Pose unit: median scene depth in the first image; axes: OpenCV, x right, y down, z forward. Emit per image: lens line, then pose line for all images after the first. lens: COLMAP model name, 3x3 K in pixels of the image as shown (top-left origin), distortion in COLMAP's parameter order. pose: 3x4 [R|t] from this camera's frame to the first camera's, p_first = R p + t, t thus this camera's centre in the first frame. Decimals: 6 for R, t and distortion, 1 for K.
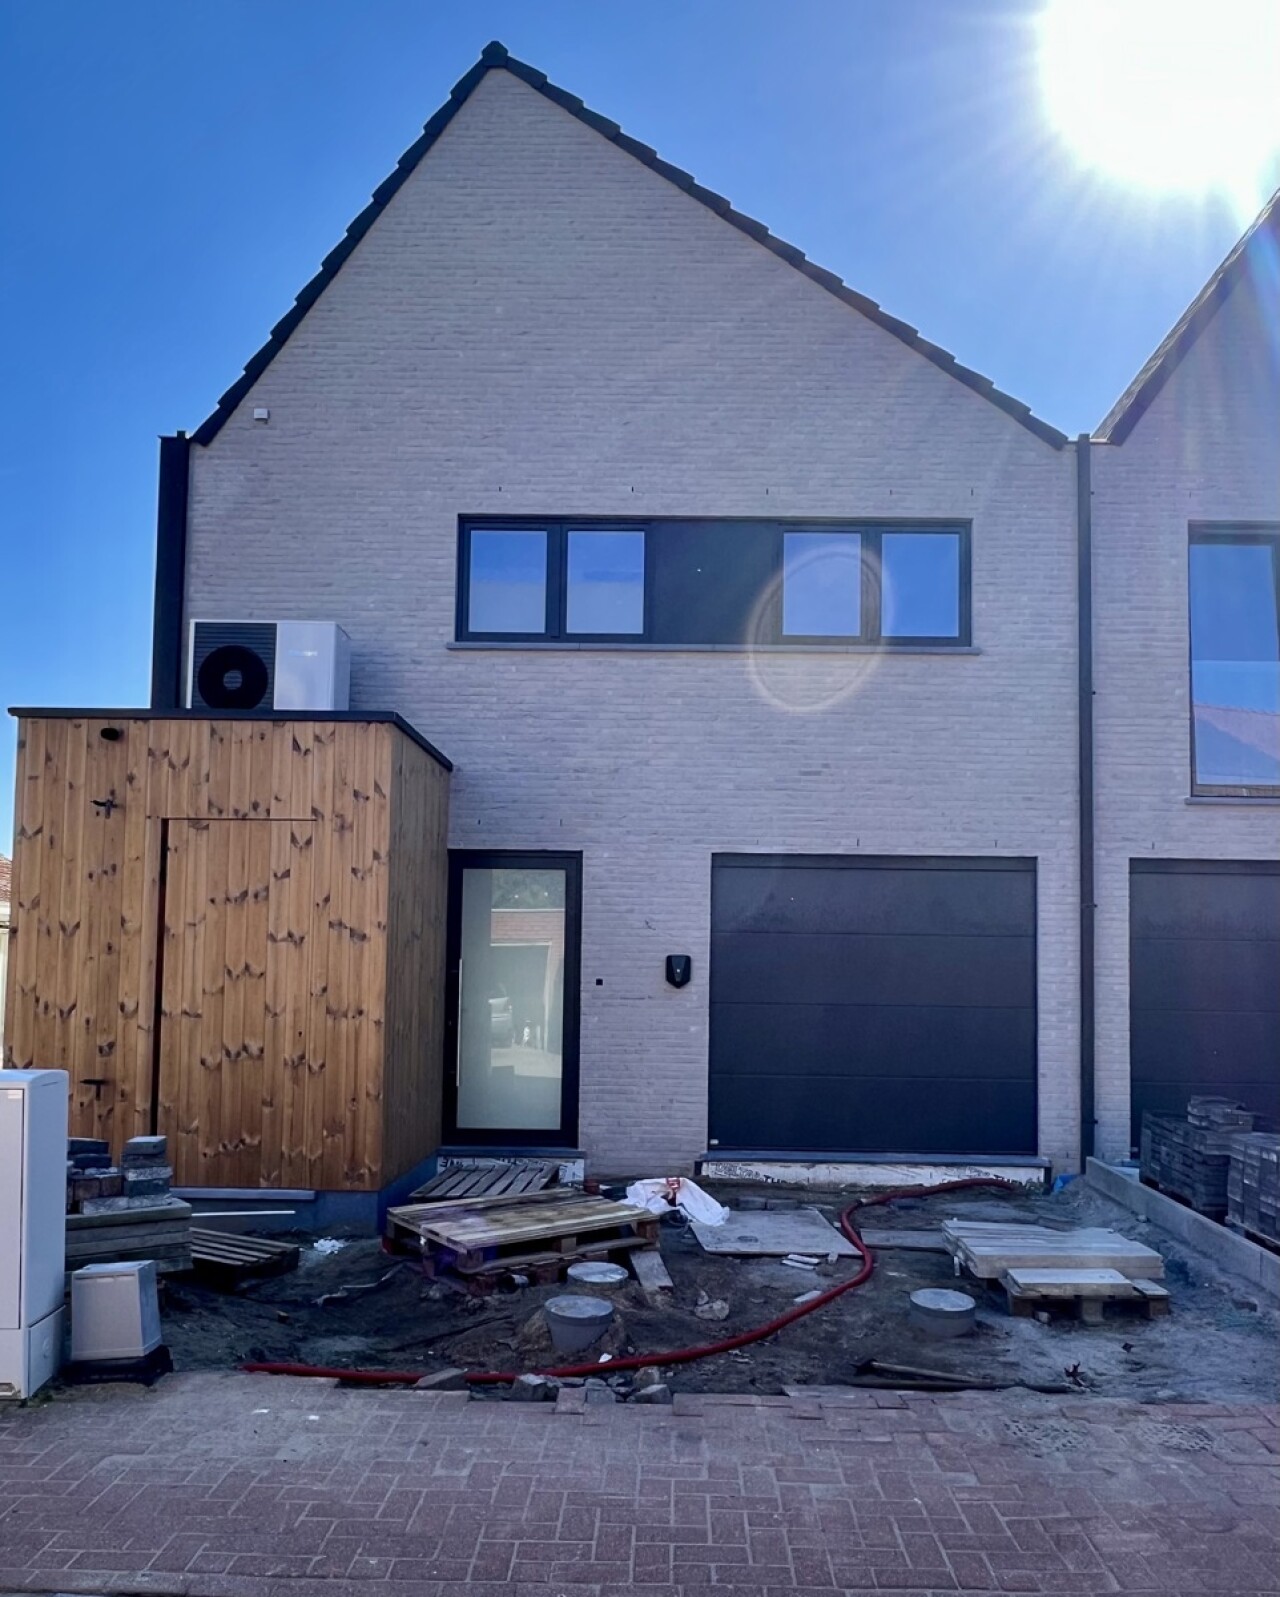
lens RADIAL K [[1255.2, 0, 639.7], [0, 1255.2, 900.5], [0, 0, 1]] dist [0.003784, -0.003696]
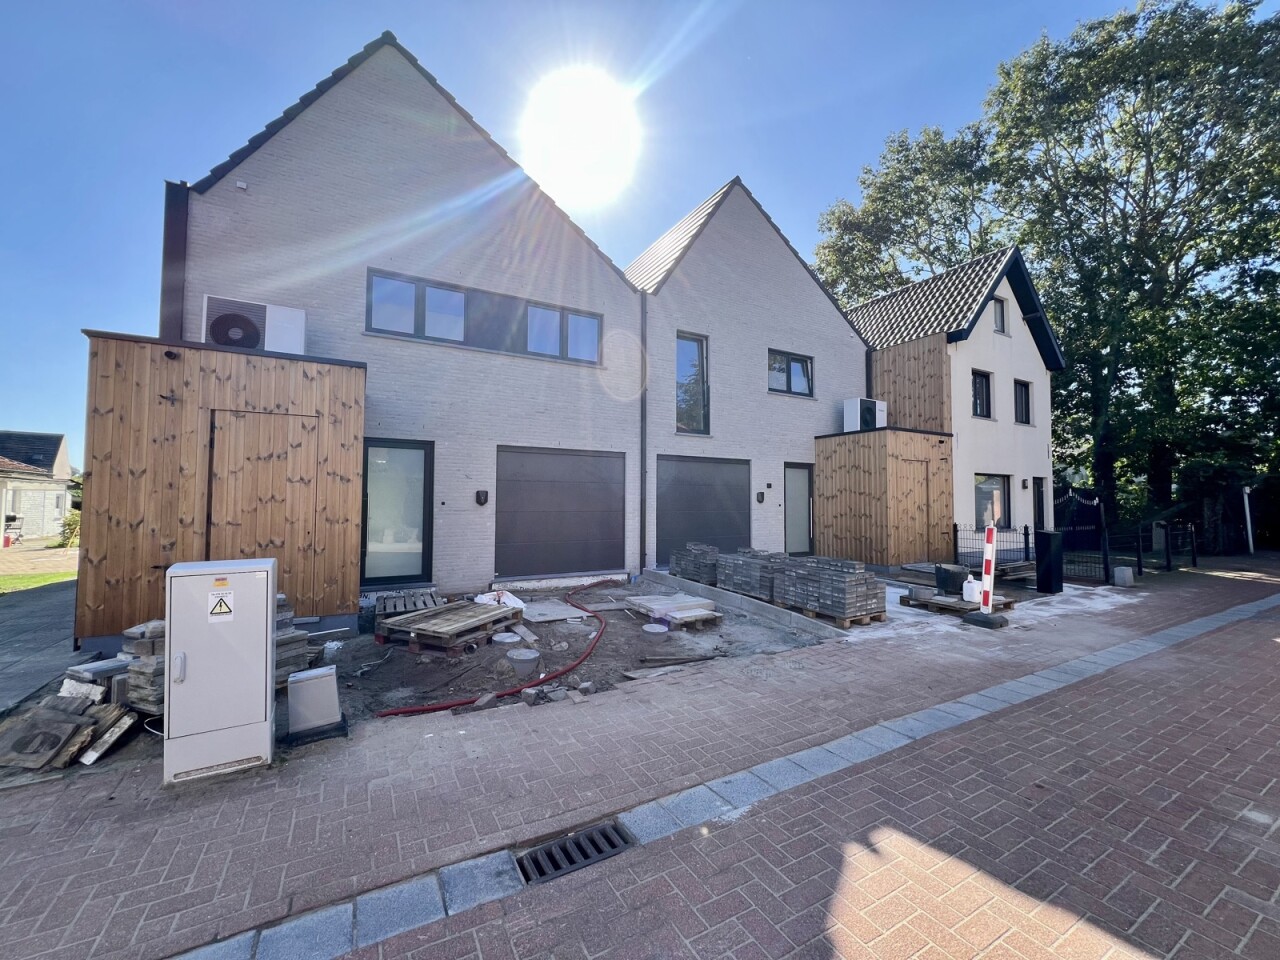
lens RADIAL K [[509.8, 0, 640.0], [0, 509.8, 480.0], [0, 0, 1]] dist [0.000667, -0.000080]
pose [[0.865569, 0.011047, 0.500669, -0.222409], [-0.020943, 0.999681, 0.014149, 0.008306], [-0.500352, -0.022733, 0.865523, 0.112468]]
